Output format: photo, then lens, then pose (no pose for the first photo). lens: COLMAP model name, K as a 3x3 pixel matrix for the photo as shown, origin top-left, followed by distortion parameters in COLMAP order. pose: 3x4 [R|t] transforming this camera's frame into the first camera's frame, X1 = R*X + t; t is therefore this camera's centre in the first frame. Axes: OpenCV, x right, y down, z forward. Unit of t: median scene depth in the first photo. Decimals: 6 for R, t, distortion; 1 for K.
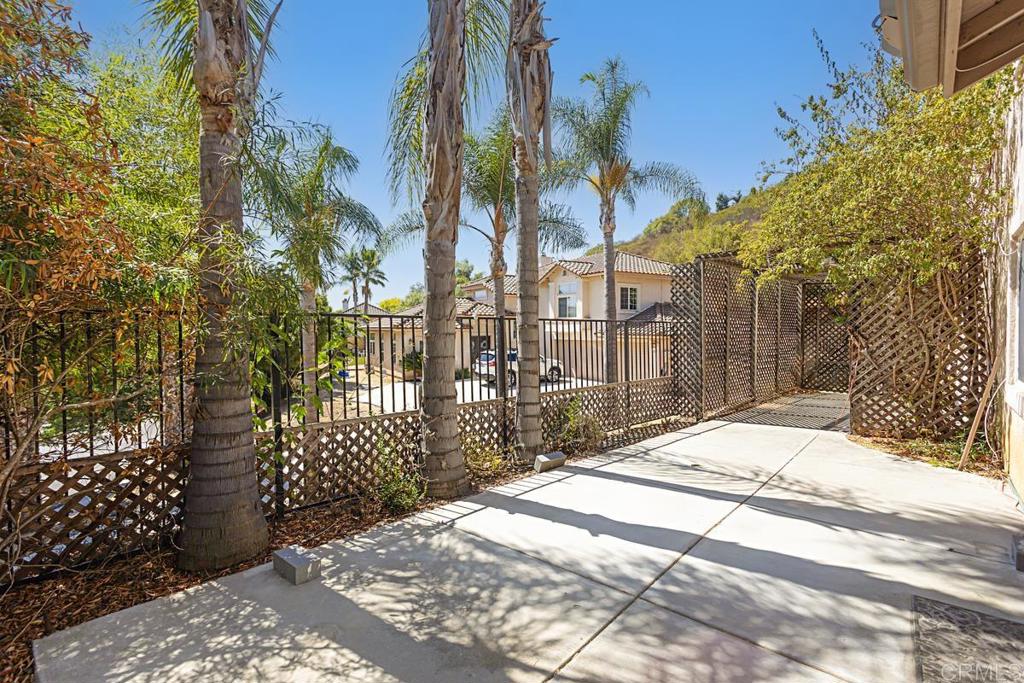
lens RADIAL K [[486.1, 0, 509.2], [0, 486.1, 339.5], [0, 0, 1]] dist [0.003884, 0.000578]
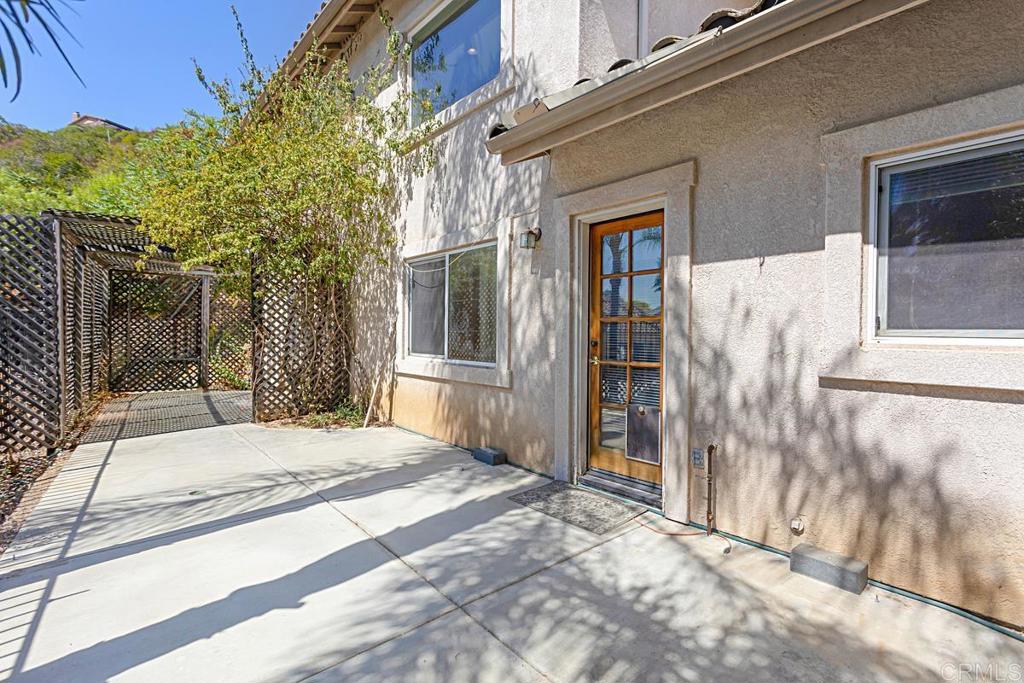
lens RADIAL K [[486.1, 0, 509.2], [0, 486.1, 339.5], [0, 0, 1]] dist [0.003884, 0.000578]
pose [[0.139251, -0.017012, 0.990111, -0.392426], [0.015810, 0.999763, 0.014955, 0.018117], [-0.990131, 0.013571, 0.139487, 0.518508]]
